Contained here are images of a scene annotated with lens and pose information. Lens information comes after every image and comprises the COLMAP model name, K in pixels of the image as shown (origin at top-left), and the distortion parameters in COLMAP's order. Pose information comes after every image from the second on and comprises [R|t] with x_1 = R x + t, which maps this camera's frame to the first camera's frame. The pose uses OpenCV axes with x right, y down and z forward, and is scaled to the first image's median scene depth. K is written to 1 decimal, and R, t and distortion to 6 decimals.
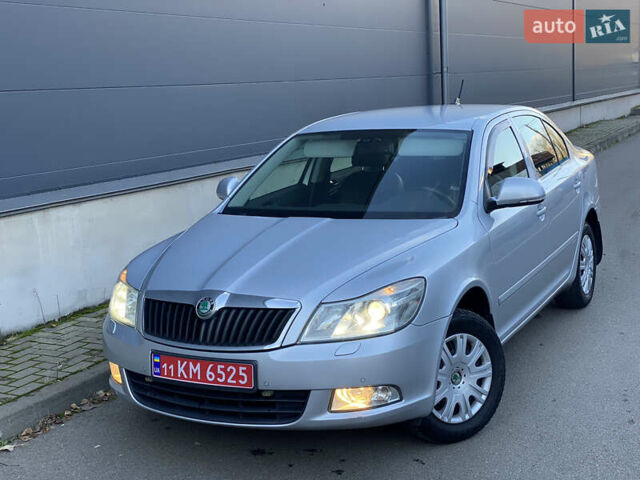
lens RADIAL K [[941.5, 0, 320.0], [0, 941.5, 240.0], [0, 0, 1]] dist [0.114716, 0.058388]
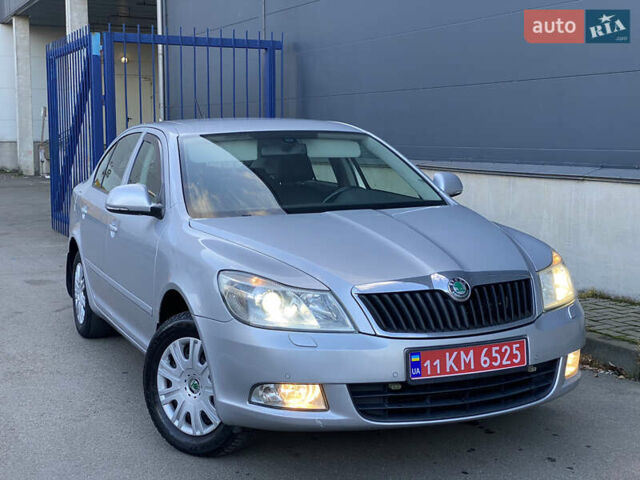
lens RADIAL K [[941.5, 0, 320.0], [0, 941.5, 240.0], [0, 0, 1]] dist [0.114716, 0.058388]
pose [[0.630557, -0.044448, 0.774869, -0.891292], [0.117836, 0.992268, -0.038971, 0.044778], [-0.767146, 0.115881, 0.630919, 0.529415]]
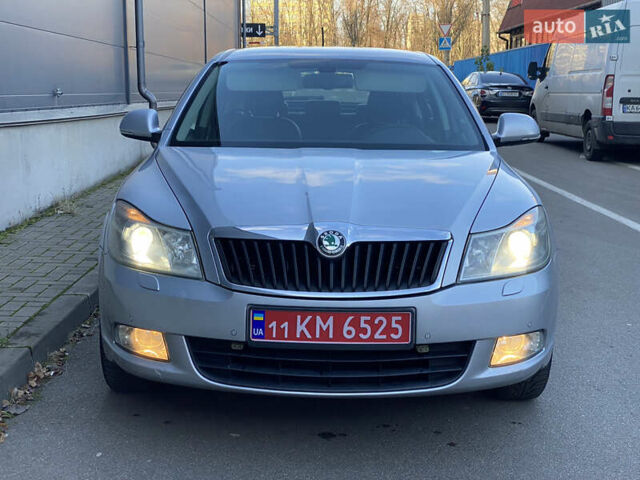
lens RADIAL K [[941.5, 0, 320.0], [0, 941.5, 240.0], [0, 0, 1]] dist [0.114716, 0.058388]
pose [[0.884270, -0.013223, 0.466790, -0.478665], [0.019576, 0.999770, -0.008764, 0.075071], [-0.466566, 0.016888, 0.884325, 0.336925]]
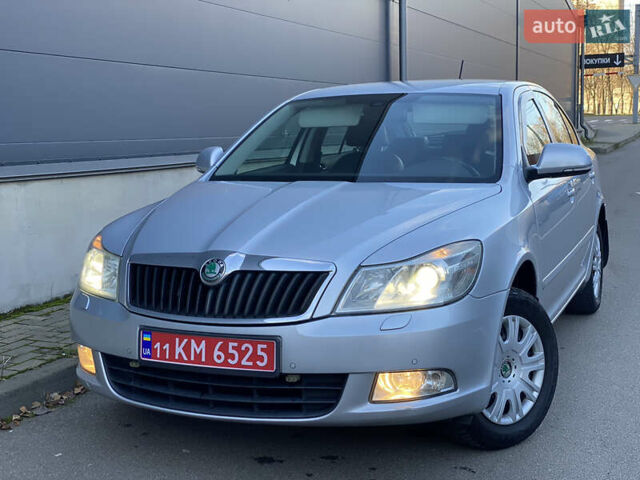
lens RADIAL K [[941.5, 0, 320.0], [0, 941.5, 240.0], [0, 0, 1]] dist [0.114716, 0.058388]
pose [[0.996064, 0.019740, 0.086415, -0.100013], [-0.015590, 0.998704, -0.048442, 0.082010], [-0.087259, 0.046905, 0.995081, 0.200334]]
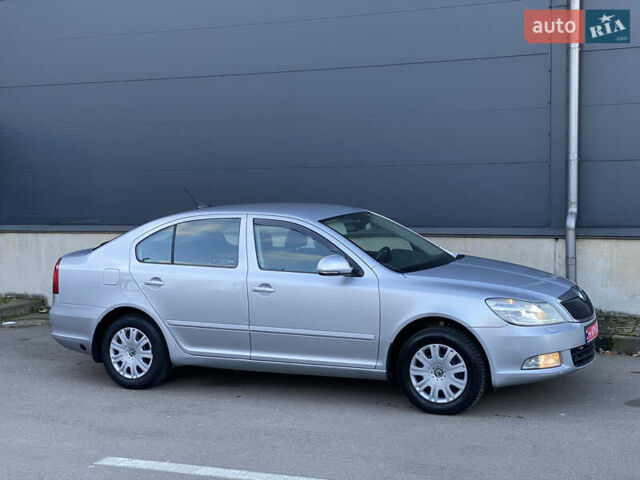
lens RADIAL K [[941.5, 0, 320.0], [0, 941.5, 240.0], [0, 0, 1]] dist [0.114716, 0.058388]
pose [[-0.043948, -0.026129, 0.998692, -1.831837], [0.208584, 0.977387, 0.034751, -0.186838], [-0.977016, 0.209839, -0.037504, 1.507477]]
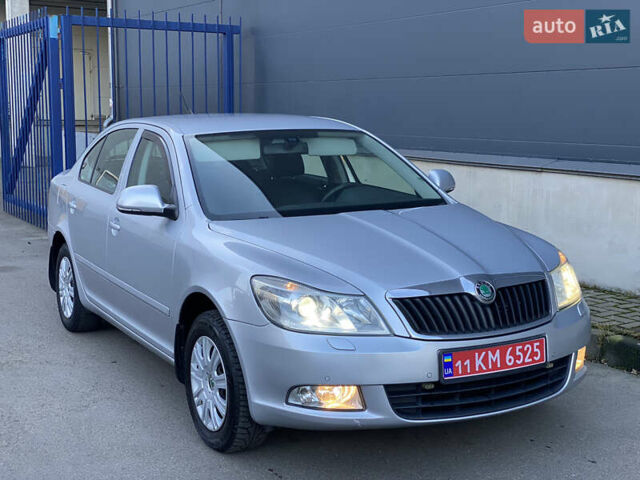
lens RADIAL K [[938.9, 0, 336.4], [0, 938.9, 242.8], [0, 0, 1]] dist [0.103870, 0.027375]
pose [[0.554535, -0.071829, 0.829055, -0.973063], [0.125781, 0.992056, 0.001819, 0.003070], [-0.822600, 0.103271, 0.559165, 0.590033]]
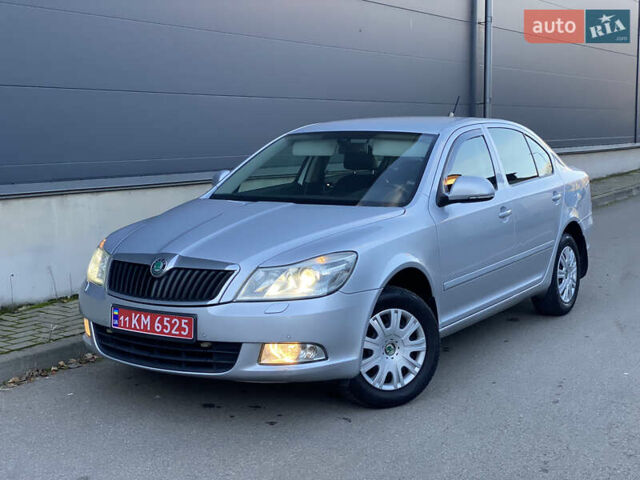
lens RADIAL K [[938.9, 0, 336.4], [0, 938.9, 242.8], [0, 0, 1]] dist [0.103870, 0.027375]
pose [[0.995773, 0.051094, -0.076322, 0.172842], [-0.054121, 0.997806, -0.038130, 0.073739], [0.074206, 0.042099, 0.996354, -0.104405]]
